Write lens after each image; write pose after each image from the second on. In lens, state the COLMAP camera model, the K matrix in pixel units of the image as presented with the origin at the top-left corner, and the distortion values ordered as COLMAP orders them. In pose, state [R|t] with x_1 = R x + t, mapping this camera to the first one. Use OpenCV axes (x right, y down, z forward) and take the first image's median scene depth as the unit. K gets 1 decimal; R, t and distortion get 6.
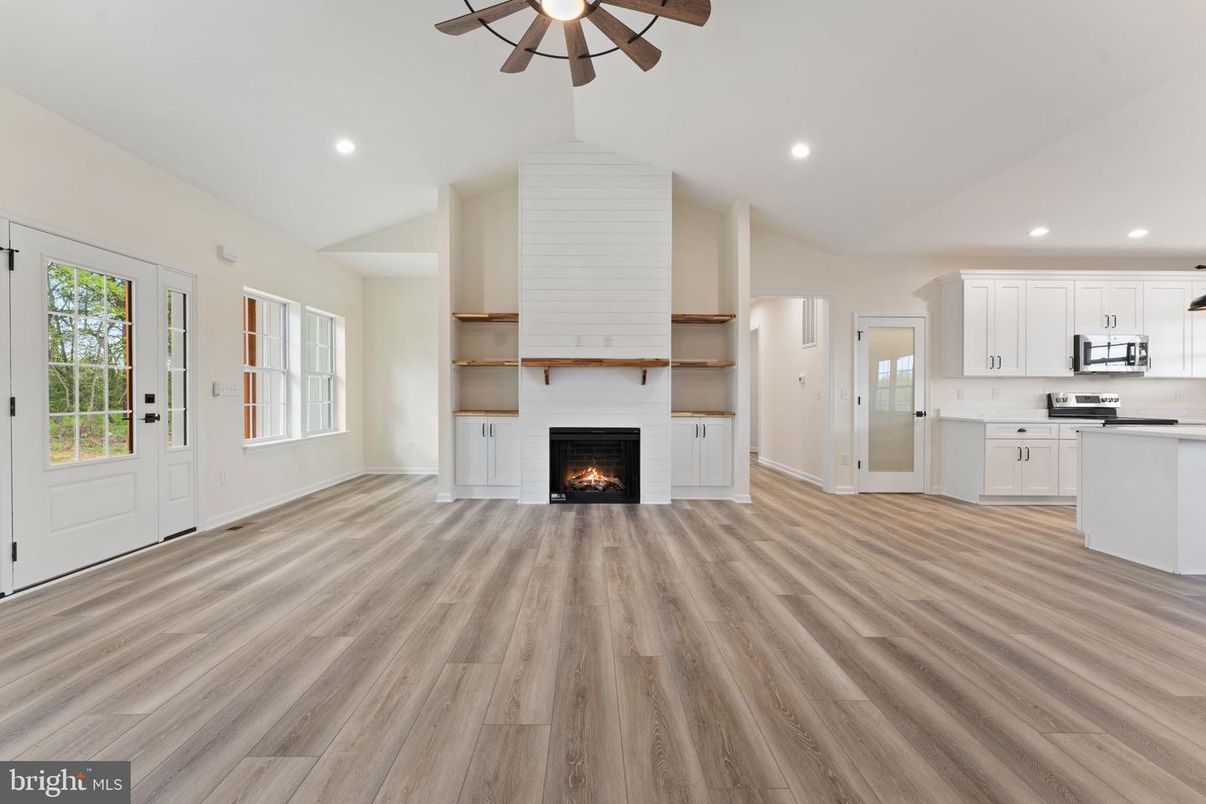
lens RADIAL K [[486.2, 0, 590.9], [0, 486.2, 397.2], [0, 0, 1]] dist [-0.002577, 0.000955]
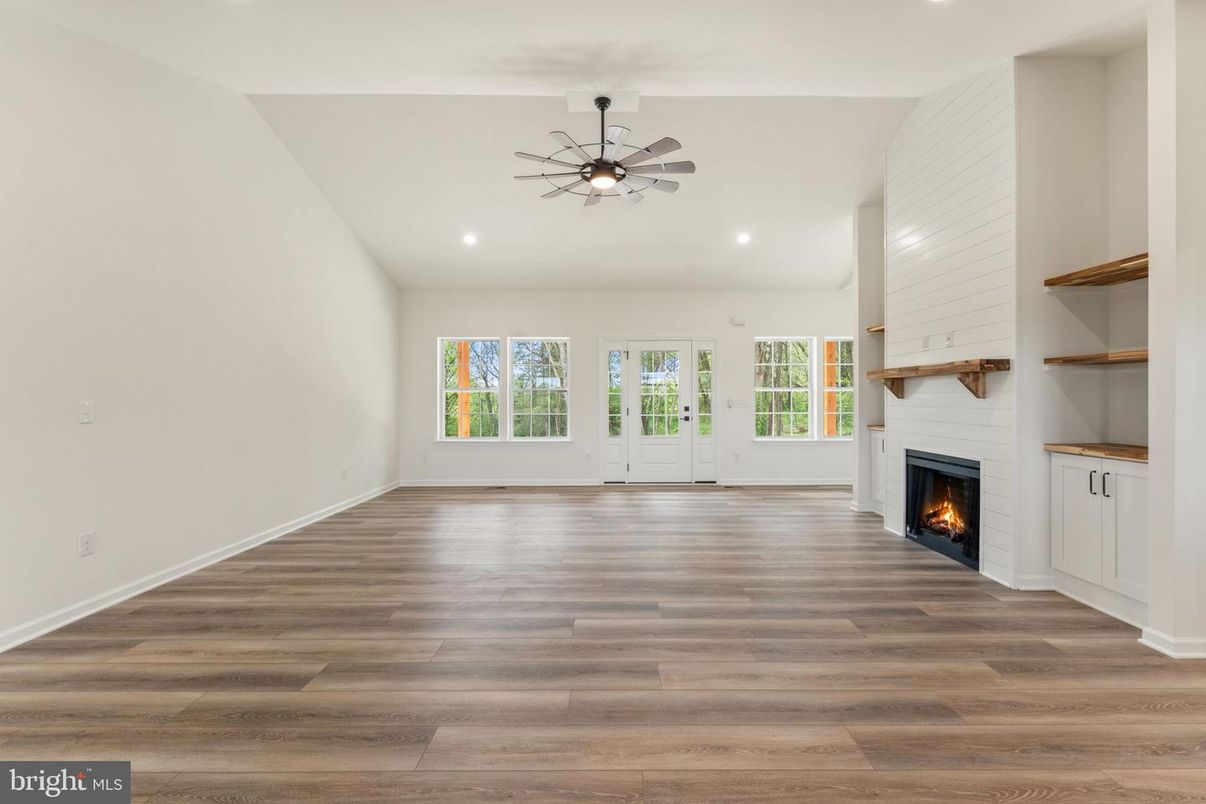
lens RADIAL K [[506.8, 0, 620.9], [0, 506.8, 395.5], [0, 0, 1]] dist [-0.003547, -0.000475]
pose [[0.015308, -0.010055, -0.999832, 0.808973], [-0.003494, 0.999943, -0.010110, -0.020756], [0.999877, 0.003648, 0.015272, 0.484485]]
